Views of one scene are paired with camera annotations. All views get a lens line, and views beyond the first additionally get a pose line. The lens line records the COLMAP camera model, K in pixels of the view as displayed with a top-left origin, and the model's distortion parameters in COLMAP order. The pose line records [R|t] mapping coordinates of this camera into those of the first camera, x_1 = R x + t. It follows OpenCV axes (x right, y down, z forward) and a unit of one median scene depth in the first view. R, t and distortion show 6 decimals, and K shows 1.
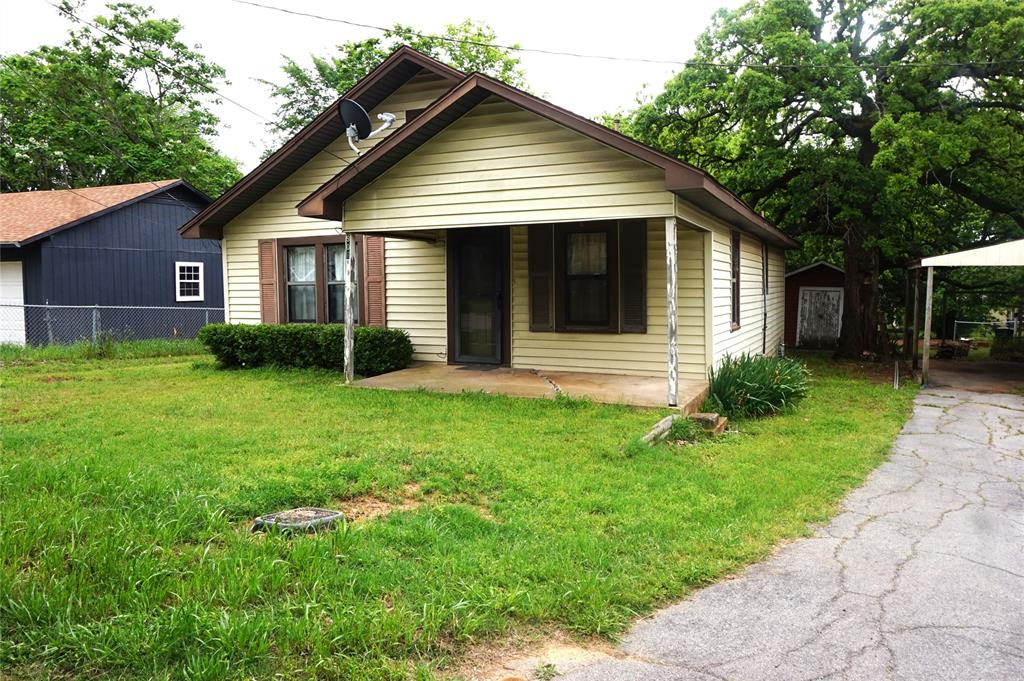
lens RADIAL K [[724.5, 0, 512.9], [0, 724.5, 337.7], [0, 0, 1]] dist [-0.024382, 0.016469]
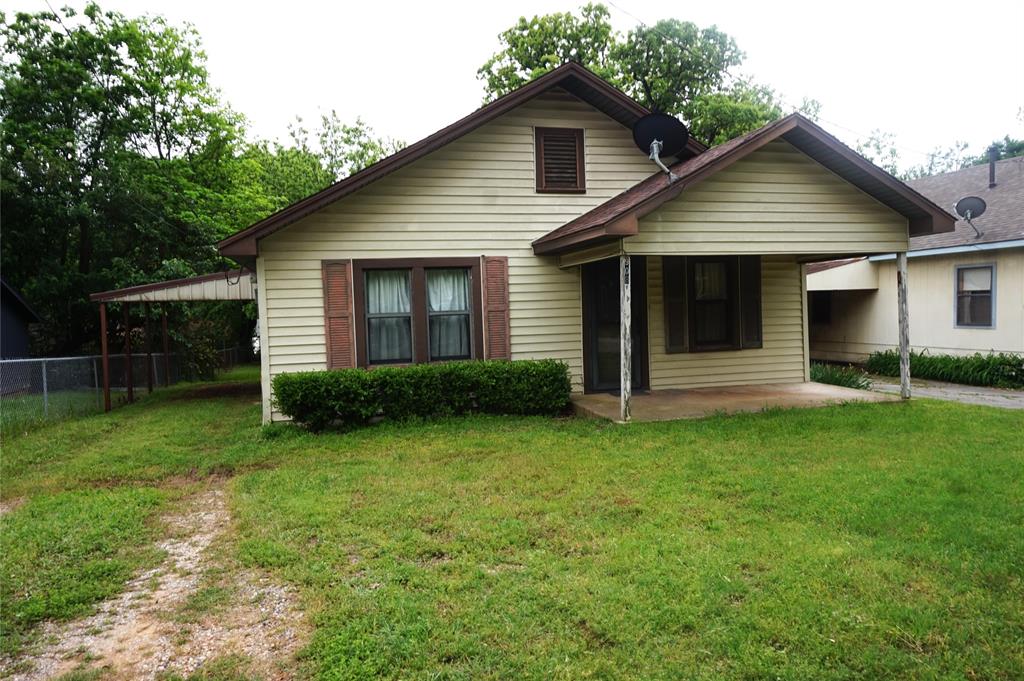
lens RADIAL K [[724.5, 0, 511.2], [0, 724.5, 341.6], [0, 0, 1]] dist [-0.024382, 0.016469]
pose [[0.754309, -0.044407, 0.655016, -0.786057], [0.075528, 0.996955, -0.019388, -0.021334], [-0.652161, 0.064096, 0.755366, 0.325252]]
